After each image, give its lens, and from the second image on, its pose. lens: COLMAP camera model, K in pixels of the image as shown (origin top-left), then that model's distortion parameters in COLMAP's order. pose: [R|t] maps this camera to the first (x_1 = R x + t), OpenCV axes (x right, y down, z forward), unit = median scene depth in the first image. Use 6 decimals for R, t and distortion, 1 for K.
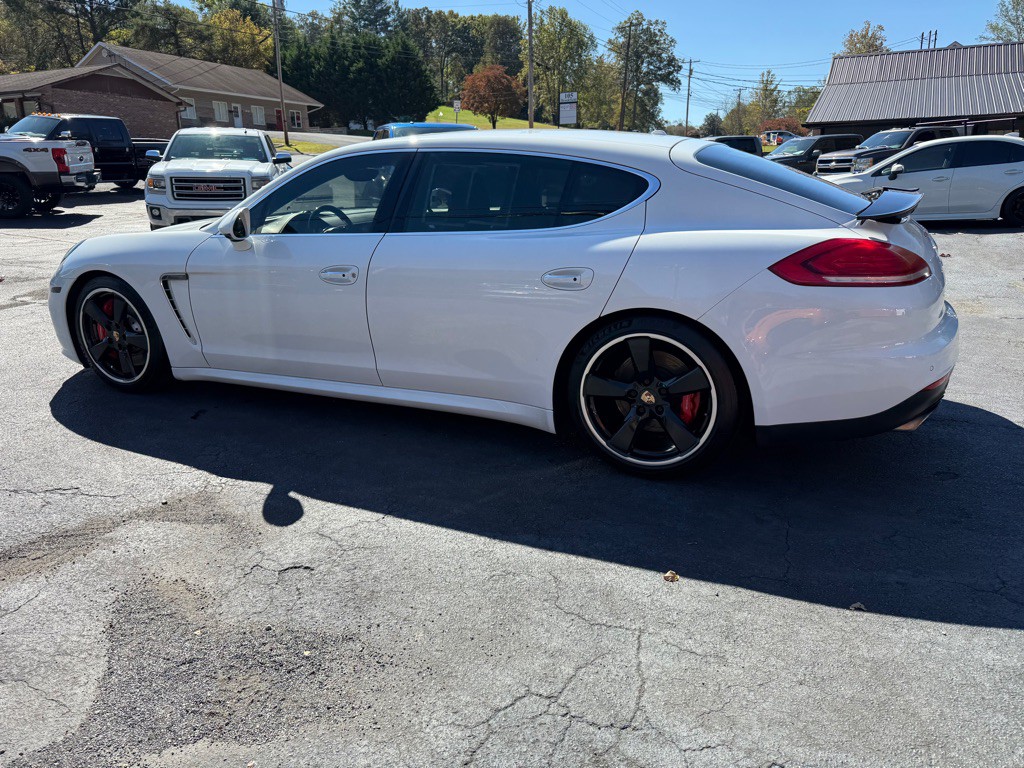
lens RADIAL K [[727.1, 0, 514.9], [0, 727.1, 384.8], [0, 0, 1]] dist [0.014154, -0.020934]
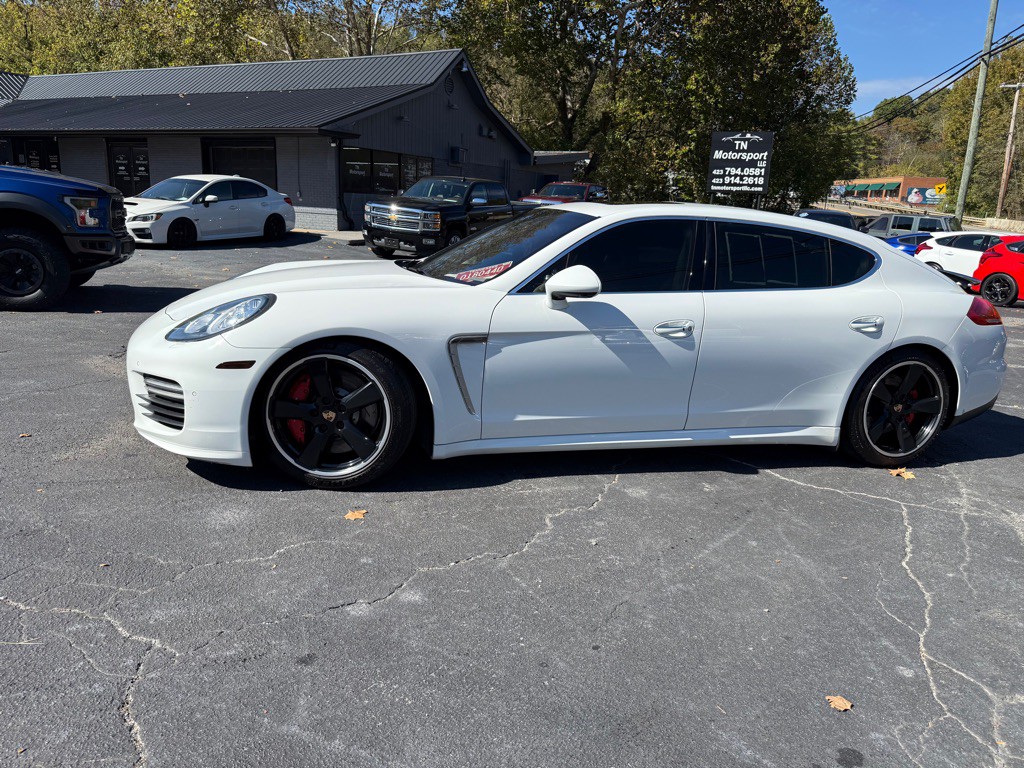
lens RADIAL K [[727.1, 0, 504.5], [0, 727.1, 382.1], [0, 0, 1]] dist [0.014154, -0.020934]
pose [[-0.019077, -0.224549, 0.974276, -0.196872], [0.229680, 0.947409, 0.222854, -0.039343], [-0.973079, 0.228023, 0.033500, 0.131747]]
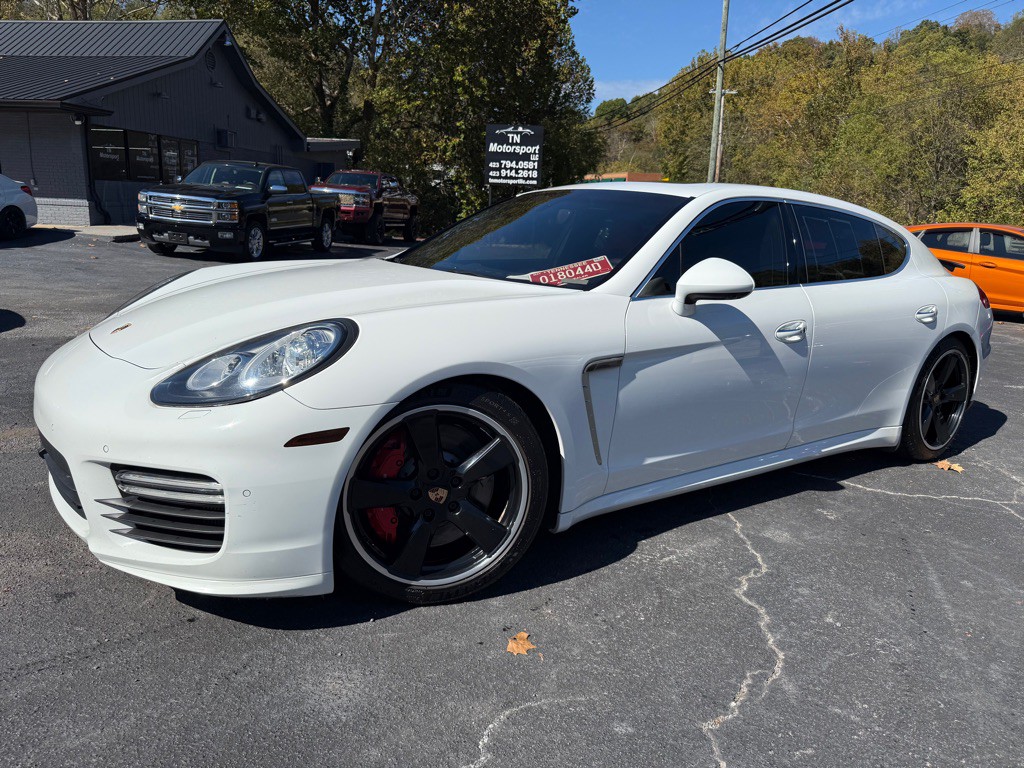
lens RADIAL K [[727.1, 0, 508.6], [0, 727.1, 387.2], [0, 0, 1]] dist [0.014154, -0.020934]
pose [[-0.350375, -0.223214, 0.909622, -0.172848], [0.218699, 0.924842, 0.311189, -0.044179], [-0.910718, 0.307967, -0.275224, 0.156407]]
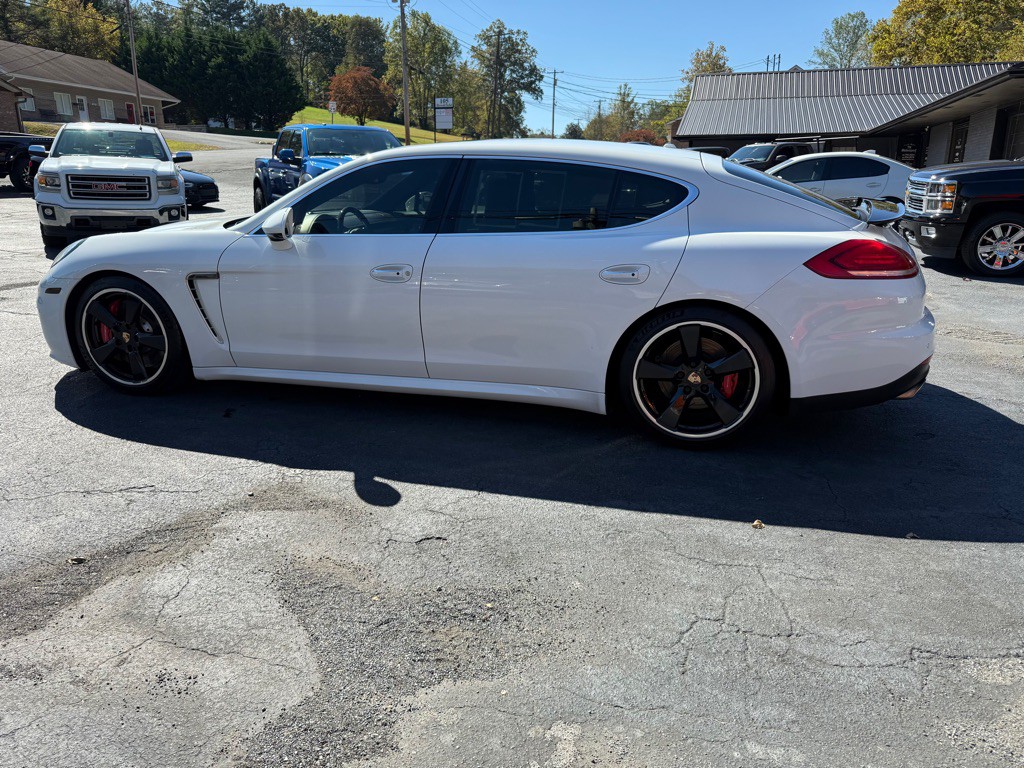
lens RADIAL K [[727.1, 0, 514.6], [0, 727.1, 383.1], [0, 0, 1]] dist [0.014154, -0.020934]
pose [[0.984125, -0.029781, 0.174960, -0.017671], [0.031198, 0.999499, -0.005354, 0.001353], [-0.174713, 0.010727, 0.984561, -0.004526]]
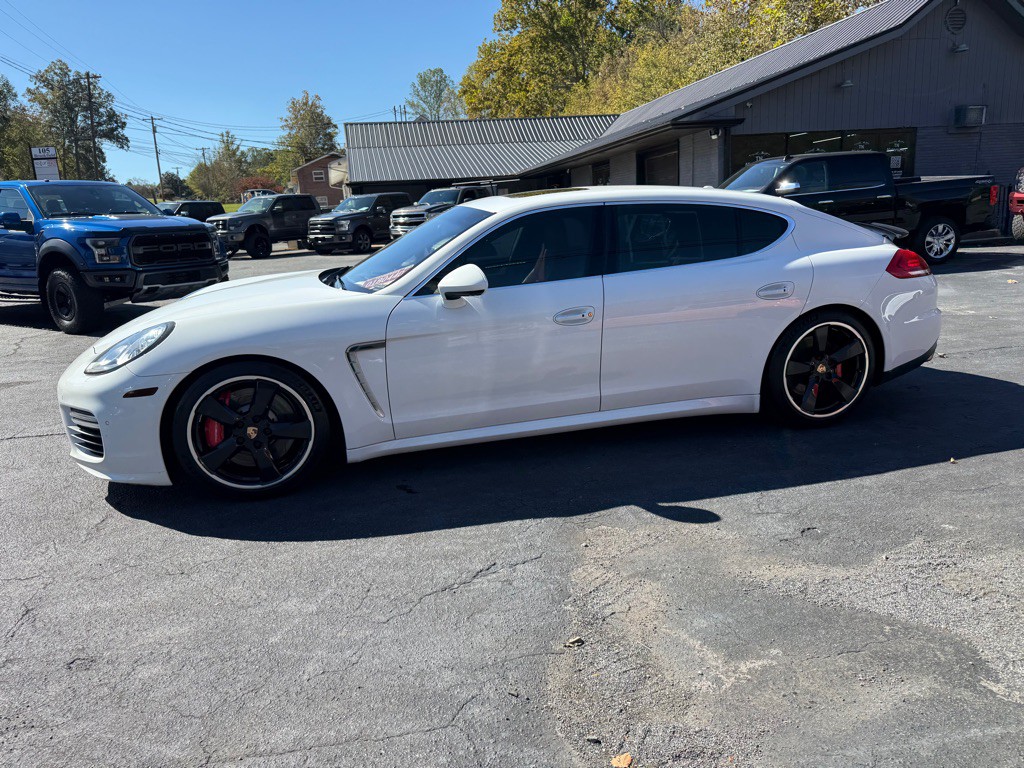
lens RADIAL K [[727.1, 0, 514.4], [0, 727.1, 388.2], [0, 0, 1]] dist [0.014154, -0.020934]
pose [[0.773533, -0.171578, 0.610088, -0.069451], [0.213392, 0.976958, 0.004195, -0.004780], [-0.596750, 0.126943, 0.792322, 0.013918]]
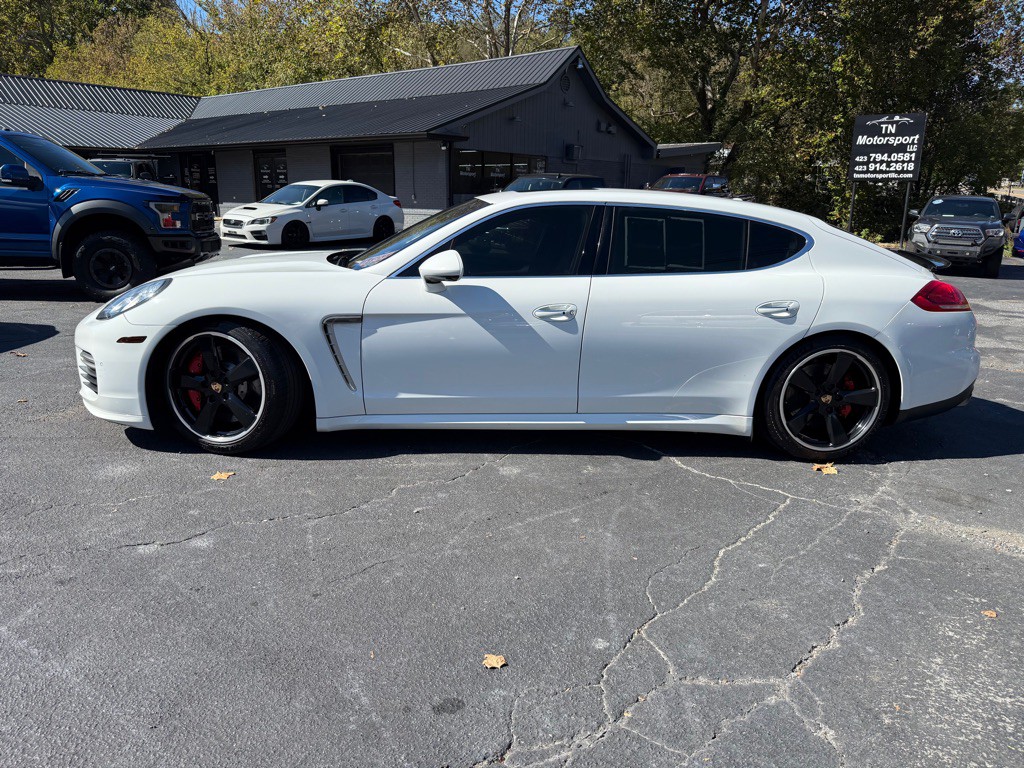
lens RADIAL K [[727.1, 0, 506.7], [0, 727.1, 379.9], [0, 0, 1]] dist [0.014154, -0.020934]
pose [[0.181814, -0.221493, 0.958063, -0.198251], [0.249791, 0.952745, 0.172860, -0.031597], [-0.951077, 0.207887, 0.228550, 0.105232]]
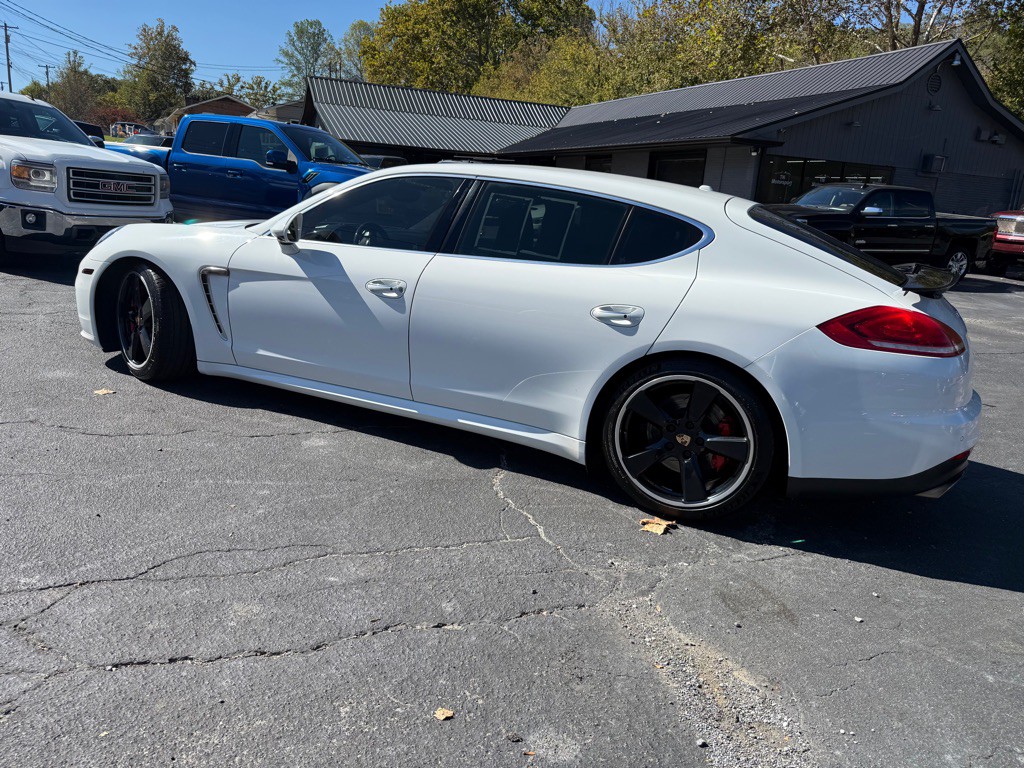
lens RADIAL K [[730.8, 0, 503.6], [0, 730.8, 385.0], [0, 0, 1]] dist [0.004237, -0.011794]
pose [[0.642199, -0.137759, 0.754058, -0.171582], [0.133921, 0.988753, 0.066581, -0.017758], [-0.754749, 0.058226, 0.653425, 0.061261]]
